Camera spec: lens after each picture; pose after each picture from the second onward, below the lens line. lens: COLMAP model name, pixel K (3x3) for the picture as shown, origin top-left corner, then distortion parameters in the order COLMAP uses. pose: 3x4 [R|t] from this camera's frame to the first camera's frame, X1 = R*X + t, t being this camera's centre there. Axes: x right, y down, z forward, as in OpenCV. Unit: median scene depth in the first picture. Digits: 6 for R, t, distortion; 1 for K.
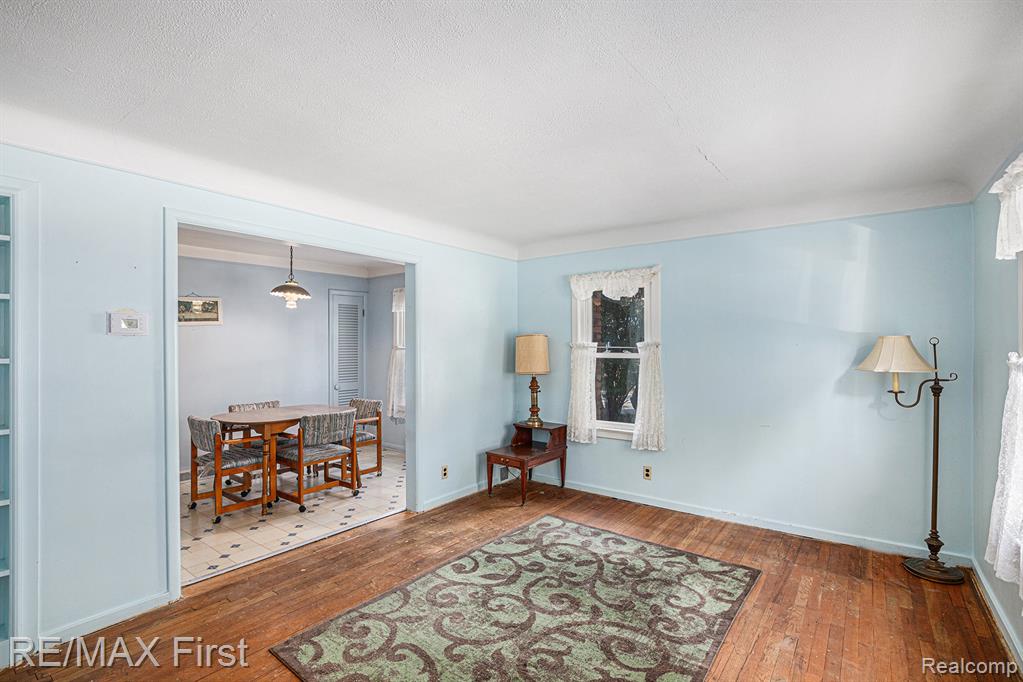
lens RADIAL K [[476.1, 0, 511.2], [0, 476.1, 338.1], [0, 0, 1]] dist [-0.020717, 0.000510]
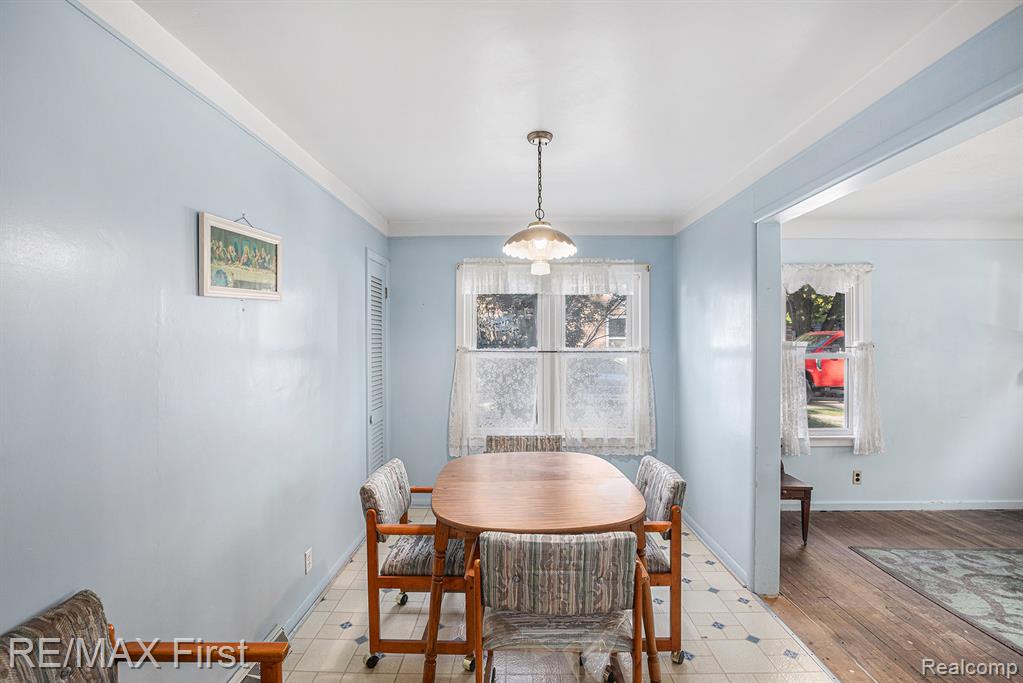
lens RADIAL K [[476.1, 0, 511.2], [0, 476.1, 338.6], [0, 0, 1]] dist [-0.020717, 0.000510]
pose [[0.811203, 0.005003, 0.584743, -0.863412], [-0.006655, 0.999978, 0.000676, 0.007403], [-0.584727, -0.004440, 0.811218, 0.658550]]
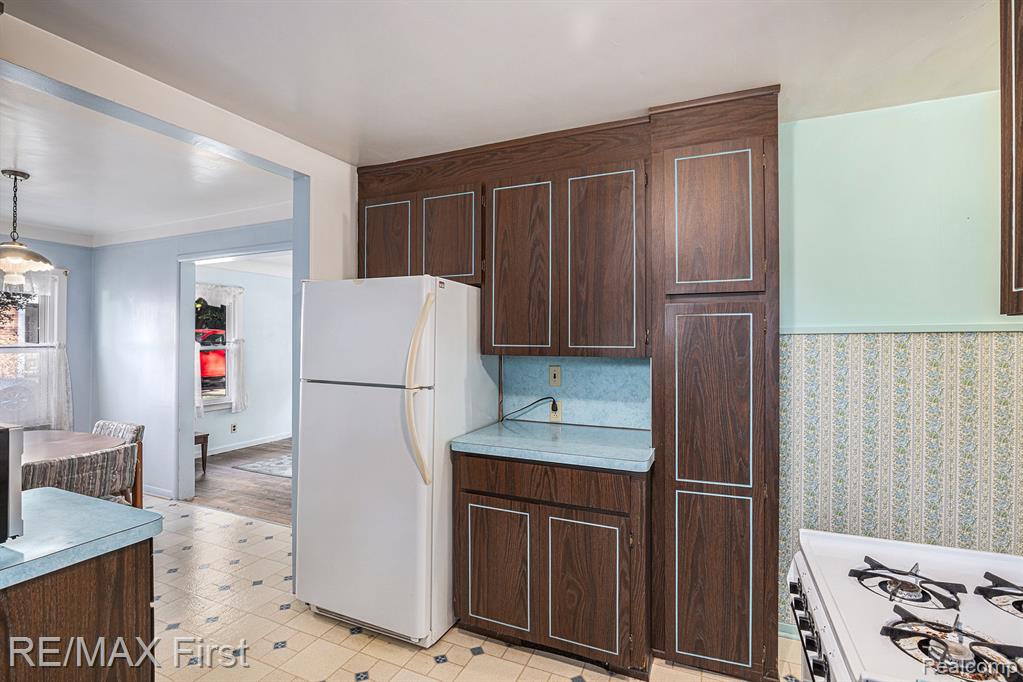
lens RADIAL K [[476.1, 0, 511.2], [0, 476.1, 338.1], [0, 0, 1]] dist [-0.020717, 0.000510]
pose [[-0.238667, 0.003229, 0.971096, -1.361942], [-0.009859, 0.999935, -0.005747, 0.009043], [-0.971051, -0.010945, -0.238620, 0.539876]]
